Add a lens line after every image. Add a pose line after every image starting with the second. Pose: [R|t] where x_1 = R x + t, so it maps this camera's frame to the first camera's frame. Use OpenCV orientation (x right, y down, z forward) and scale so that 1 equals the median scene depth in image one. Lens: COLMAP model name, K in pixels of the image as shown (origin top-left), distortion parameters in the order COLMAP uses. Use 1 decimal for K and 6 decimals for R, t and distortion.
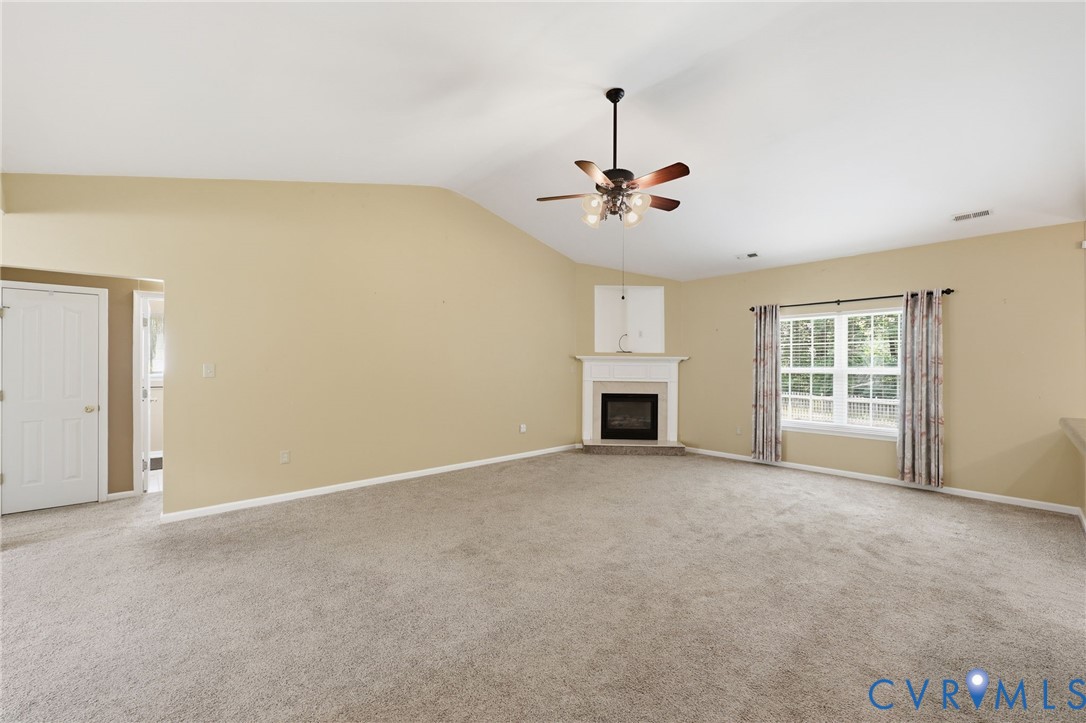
lens RADIAL K [[444.4, 0, 541.6], [0, 444.4, 365.2], [0, 0, 1]] dist [0.003723, -0.000104]
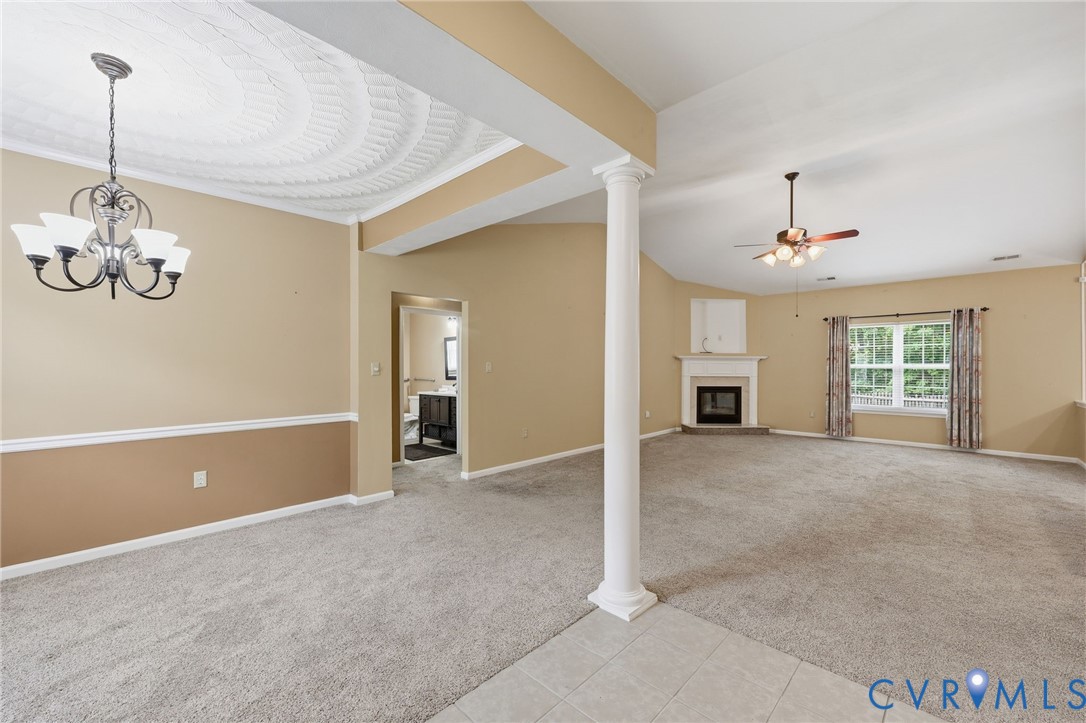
lens RADIAL K [[444.4, 0, 541.3], [0, 444.4, 365.5], [0, 0, 1]] dist [0.003723, -0.000104]
pose [[0.997461, -0.004051, 0.071096, -0.467895], [0.003980, 0.999991, 0.001139, 0.003371], [-0.071100, -0.000853, 0.997469, -0.242305]]
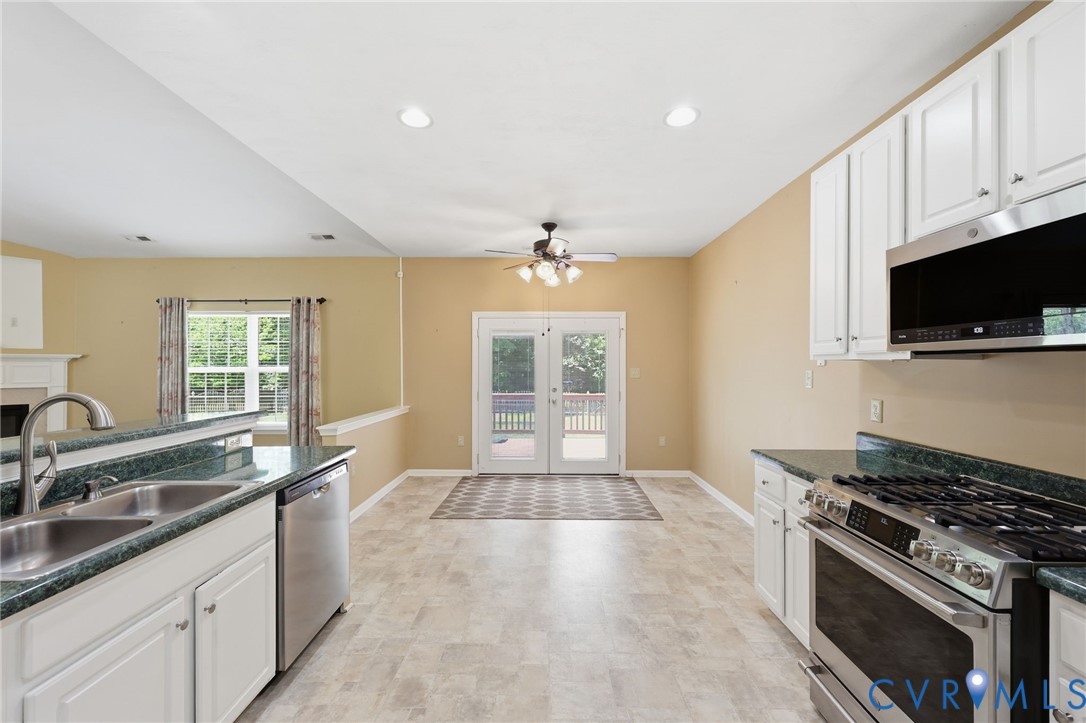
lens RADIAL K [[444.4, 0, 542.3], [0, 444.4, 361.5], [0, 0, 1]] dist [0.003723, -0.000104]
pose [[0.682835, -0.002125, 0.730569, 0.369394], [0.004001, 0.999992, -0.000831, -0.002309], [-0.730561, 0.003490, 0.682838, -0.168182]]
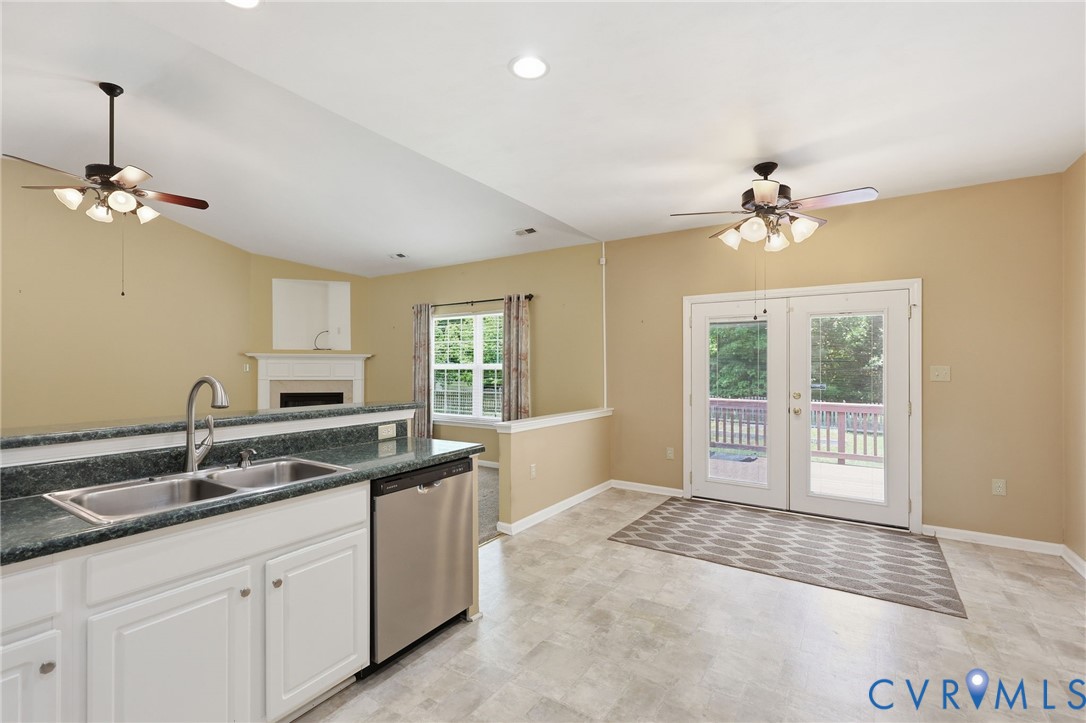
lens RADIAL K [[491.6, 0, 535.6], [0, 491.6, 362.7], [0, 0, 1]] dist [0.009131, -0.002244]
pose [[0.970540, -0.004933, 0.240891, 0.502390], [0.005823, 0.999979, -0.002985, 0.006561], [-0.240871, 0.004300, 0.970548, -0.181744]]
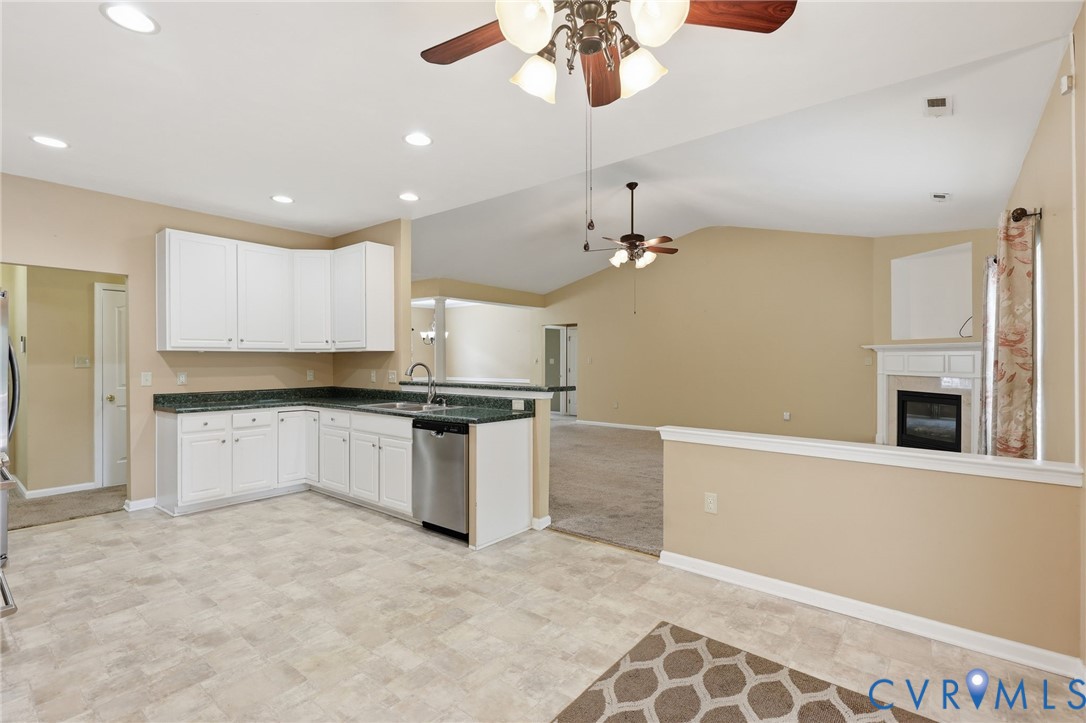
lens RADIAL K [[491.6, 0, 540.3], [0, 491.6, 366.9], [0, 0, 1]] dist [0.009131, -0.002244]
pose [[0.150635, 0.007154, -0.988564, 1.149792], [0.003117, 0.999965, 0.007711, 0.014577], [0.988585, -0.004243, 0.150607, 0.256984]]
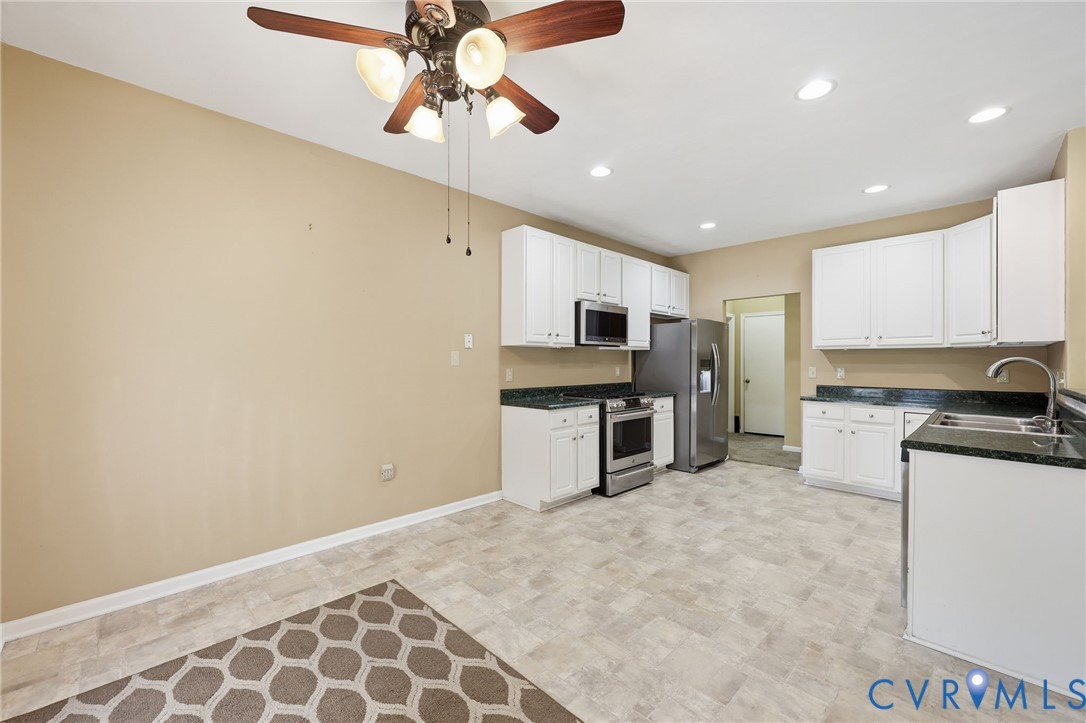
lens RADIAL K [[444.4, 0, 551.9], [0, 444.4, 354.2], [0, 0, 1]] dist [0.003723, -0.000104]
pose [[-0.997953, -0.012333, -0.062751, 0.861139], [-0.011223, 0.999775, -0.018018, 0.023620], [0.062959, -0.017277, -0.997867, 0.604904]]
